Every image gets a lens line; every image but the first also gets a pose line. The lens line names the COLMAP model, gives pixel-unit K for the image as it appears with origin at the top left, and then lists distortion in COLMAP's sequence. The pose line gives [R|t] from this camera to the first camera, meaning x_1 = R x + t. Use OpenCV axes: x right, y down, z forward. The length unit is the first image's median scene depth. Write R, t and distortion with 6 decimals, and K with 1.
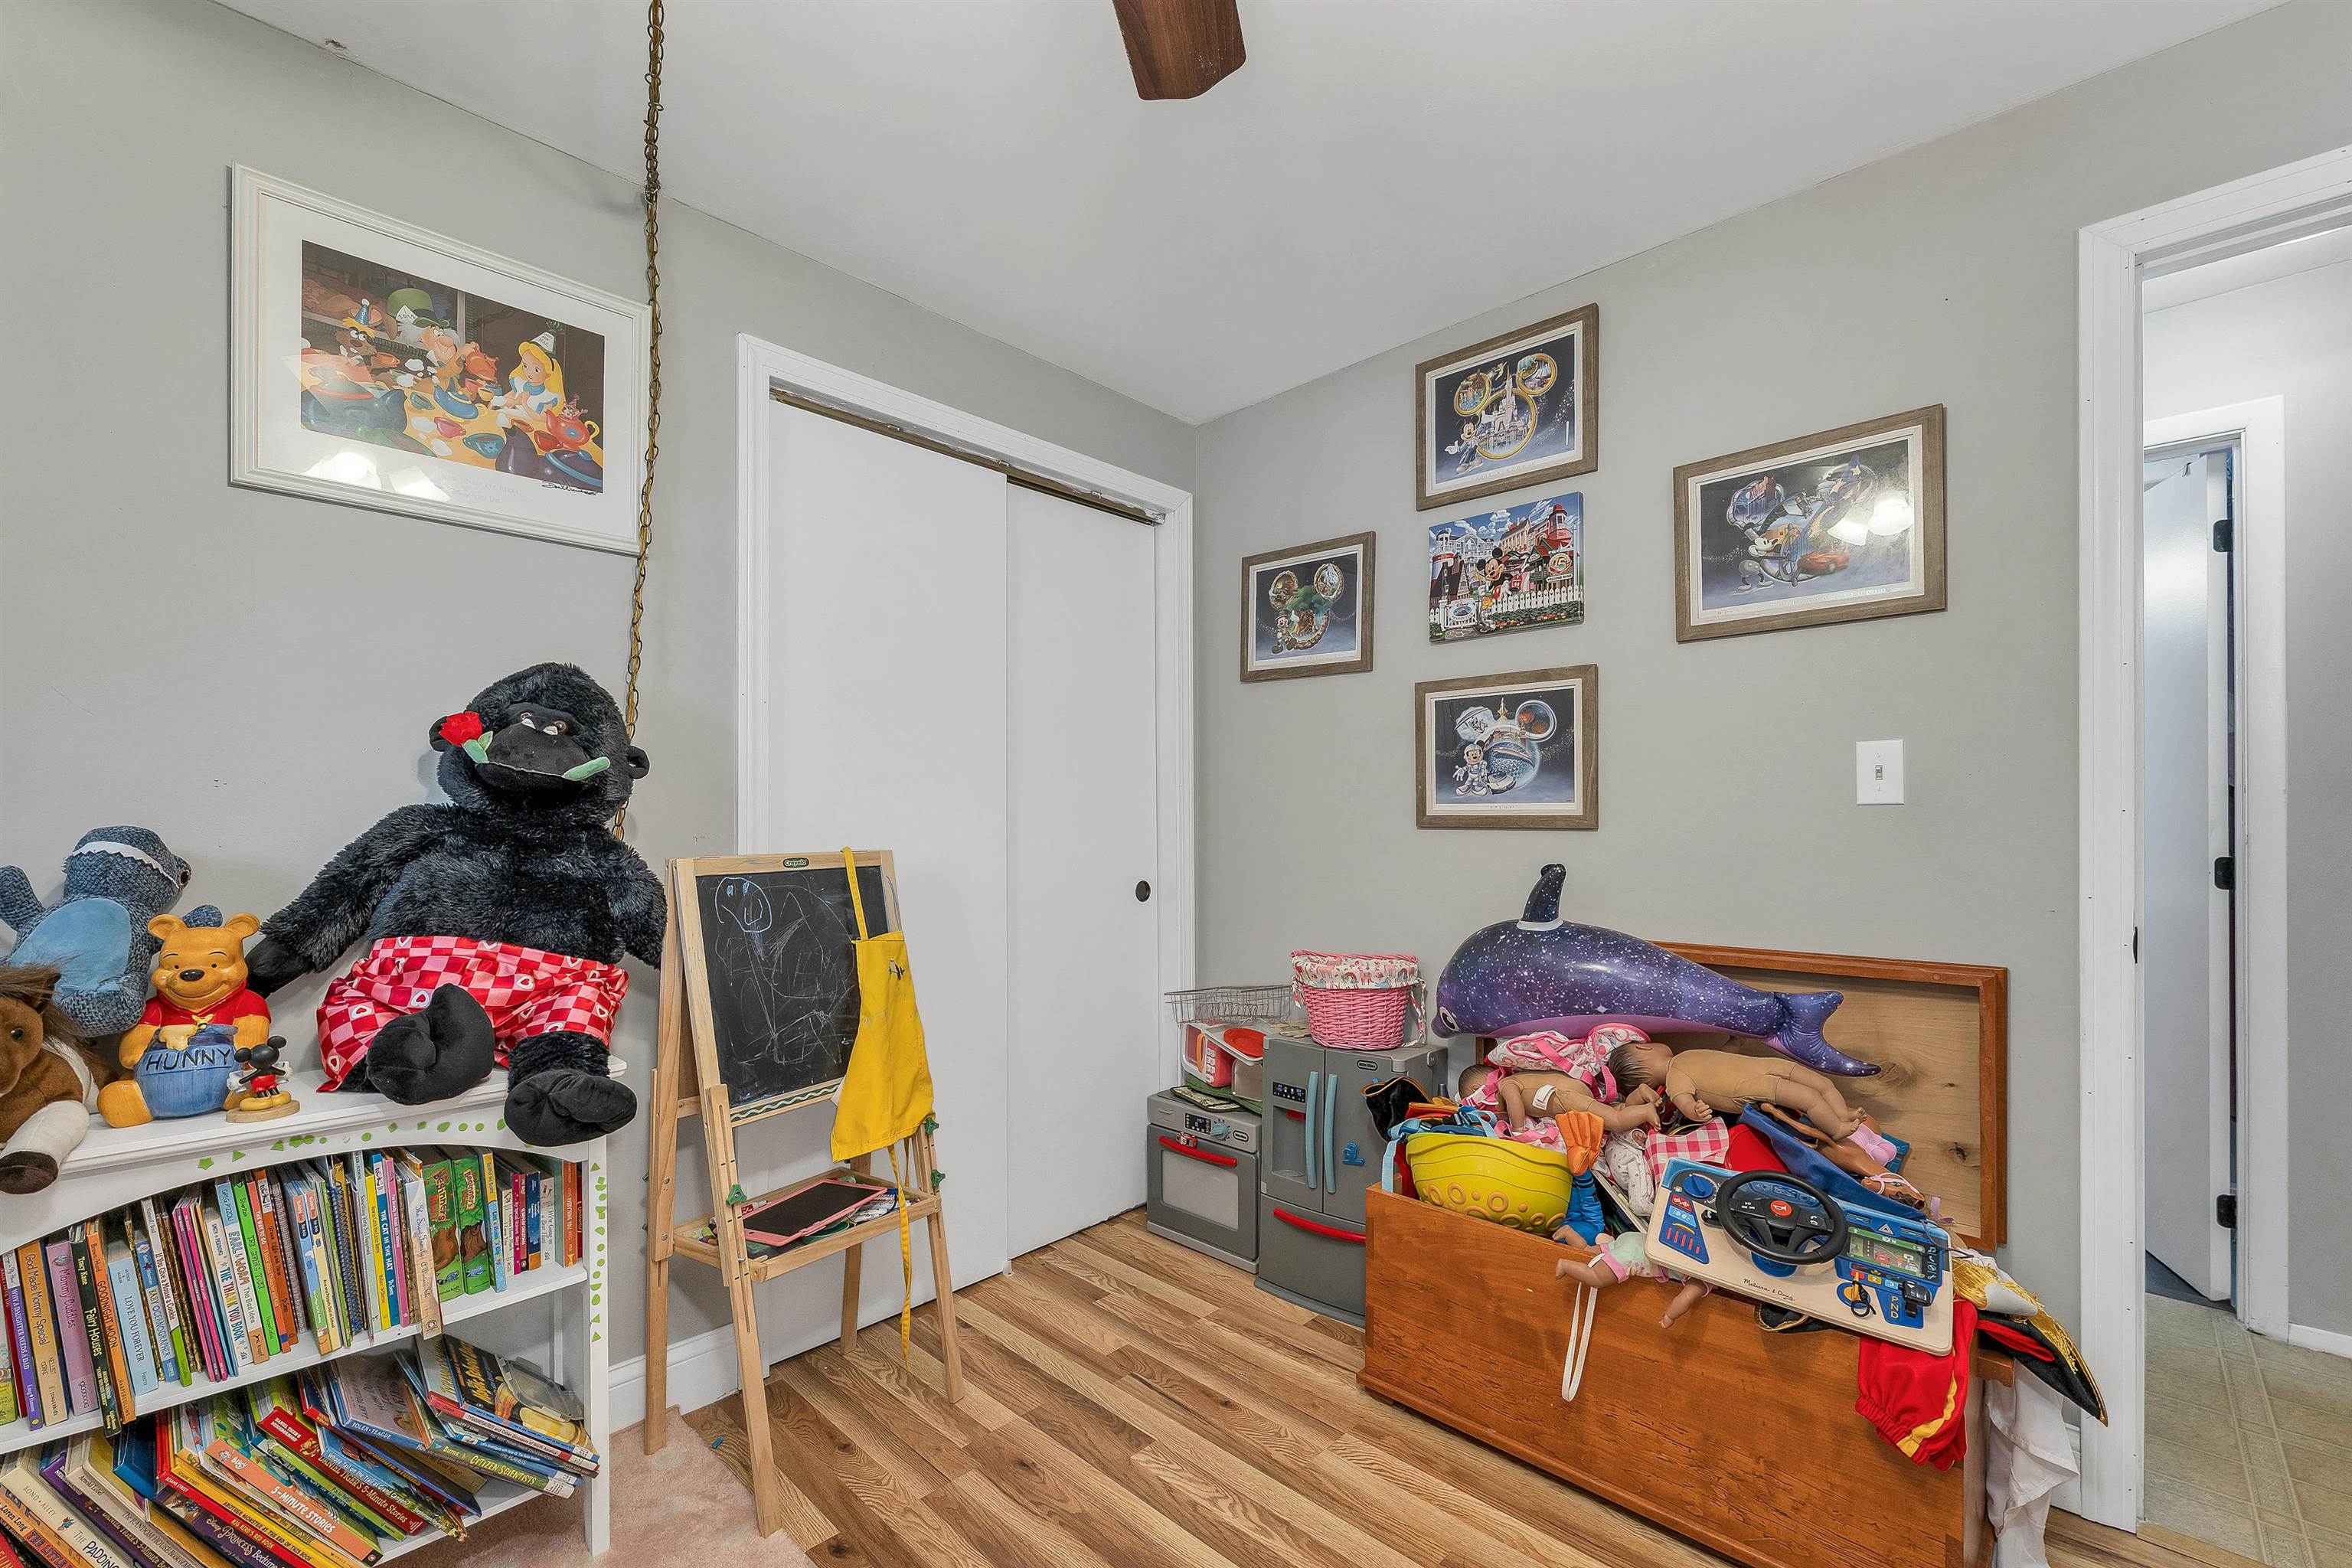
lens RADIAL K [[969.4, 0, 1171.2], [0, 969.4, 814.4], [0, 0, 1]] dist [-0.002937, 0.000427]
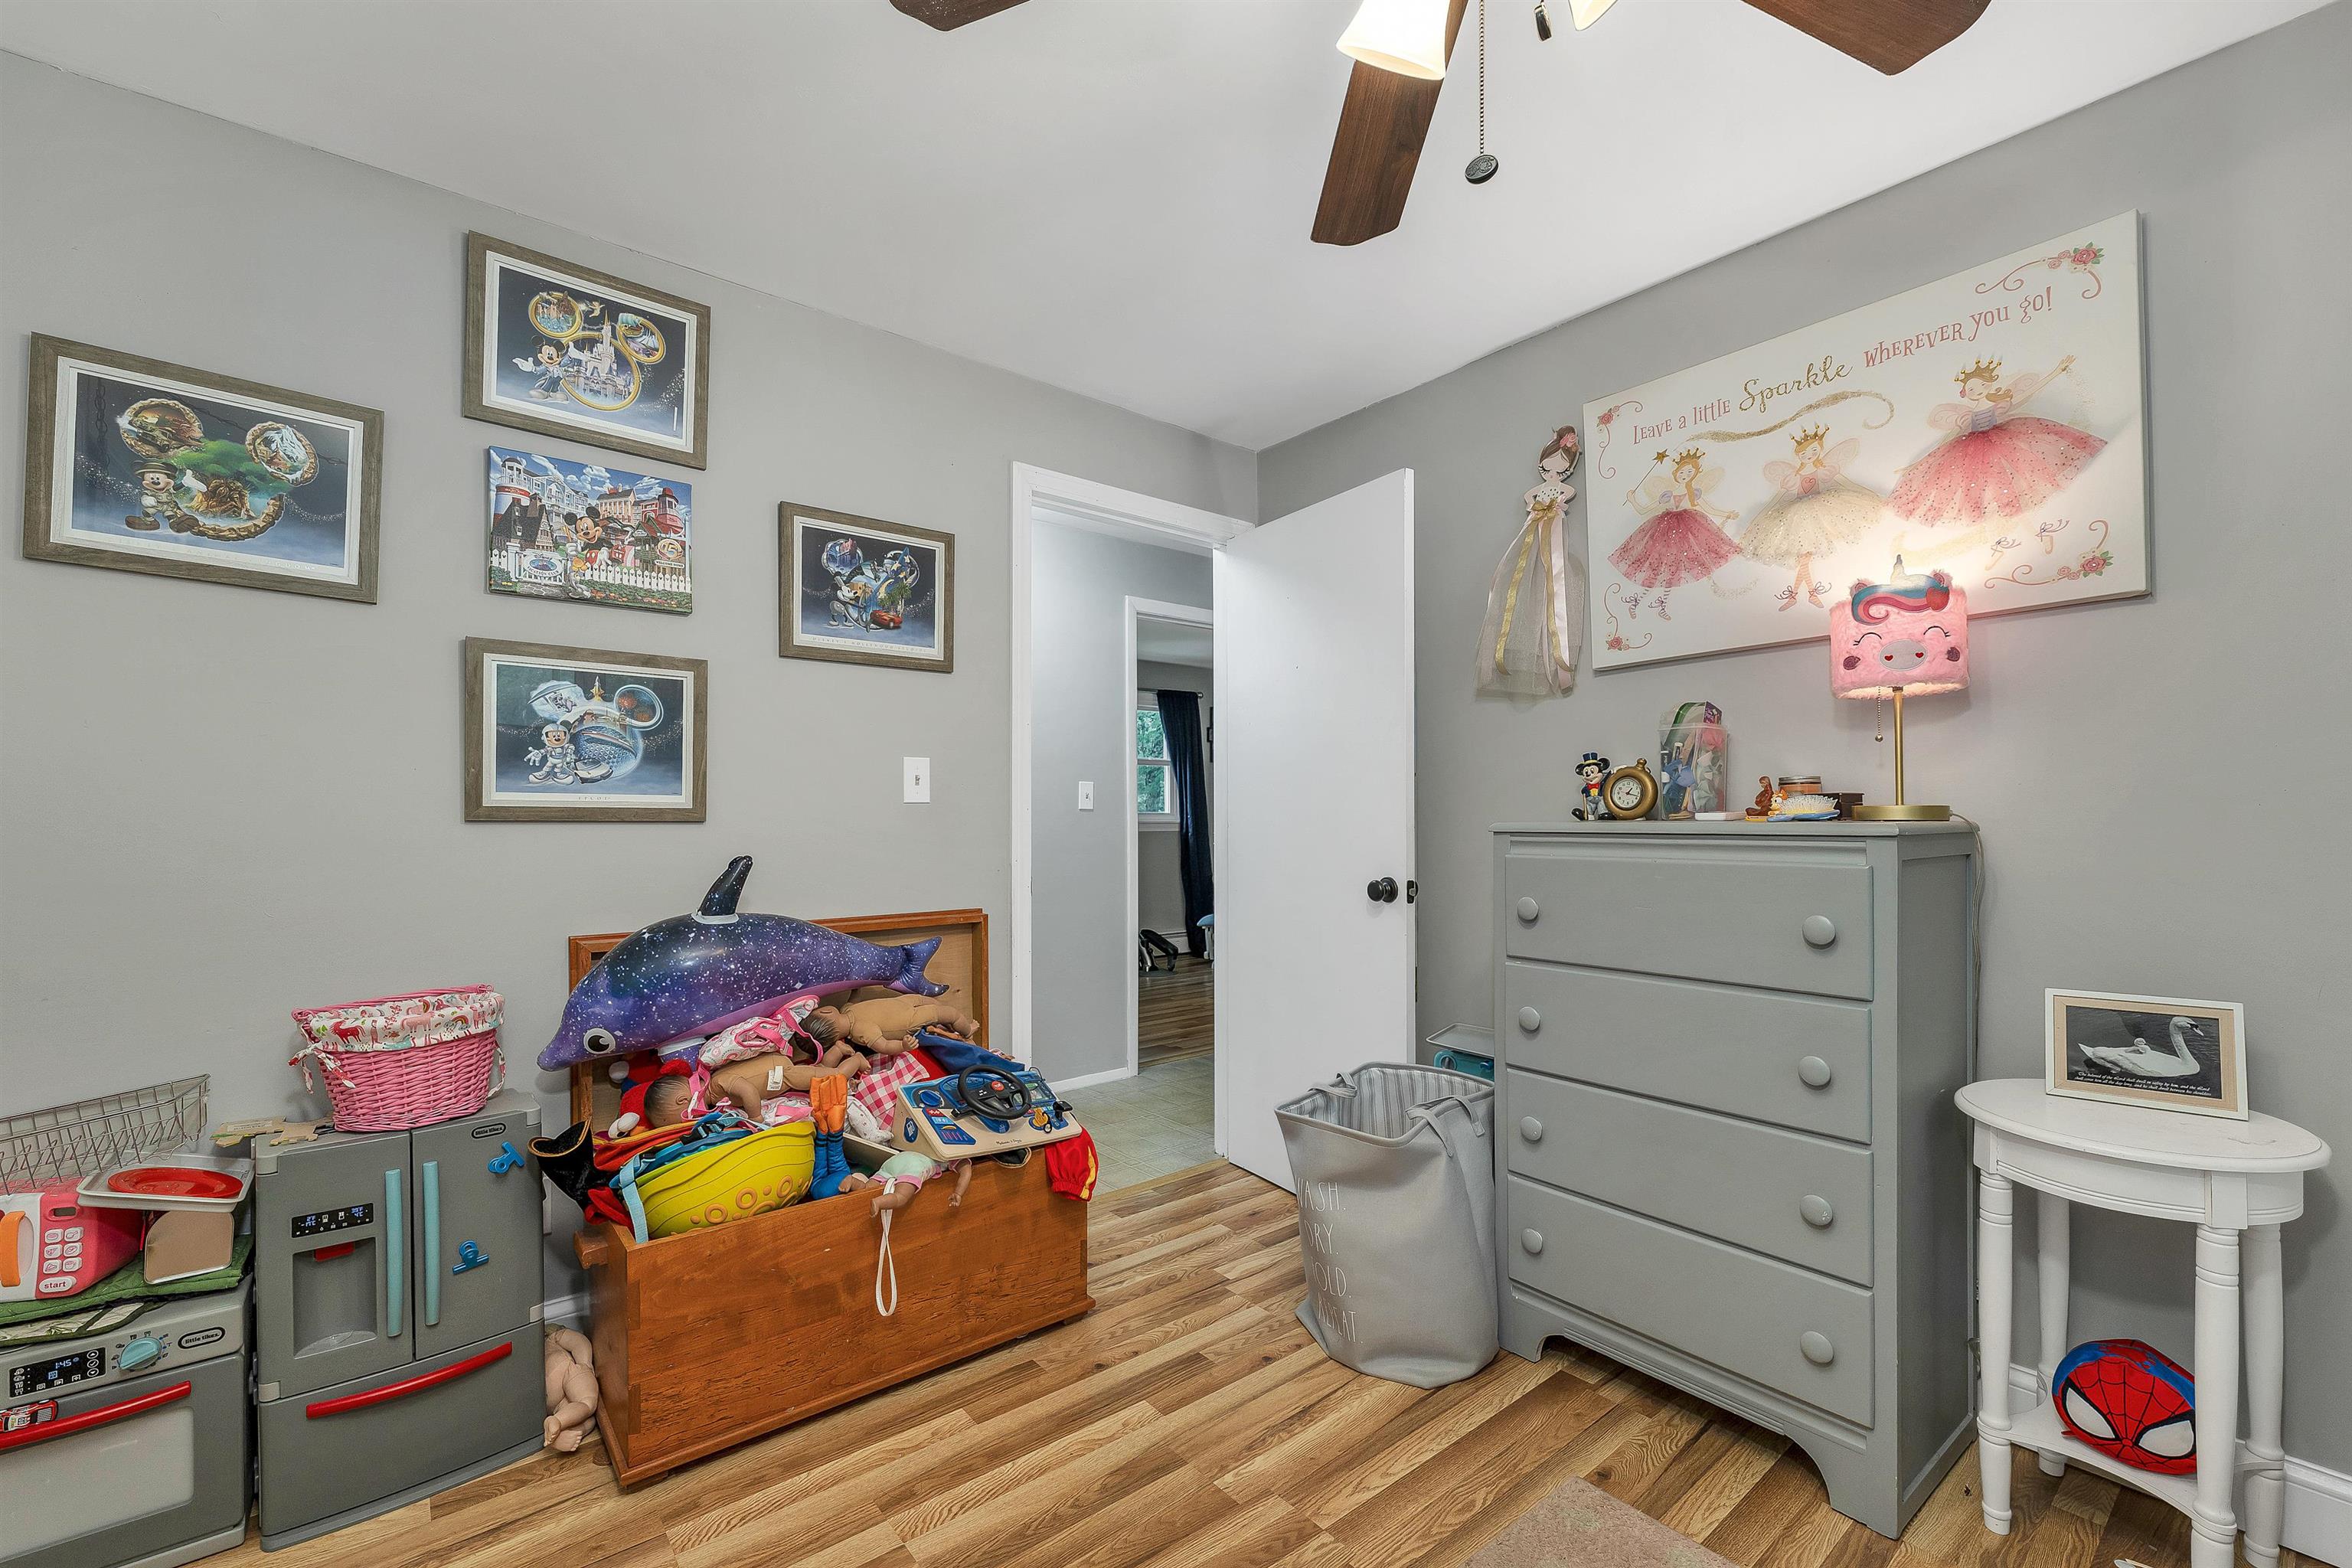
lens RADIAL K [[969.4, 0, 1139.2], [0, 969.4, 820.1], [0, 0, 1]] dist [-0.002937, 0.000427]
pose [[0.141130, -0.002089, 0.989989, -0.494736], [-0.008423, 0.999959, 0.003311, 0.005822], [-0.989955, -0.008806, 0.141107, 0.390164]]
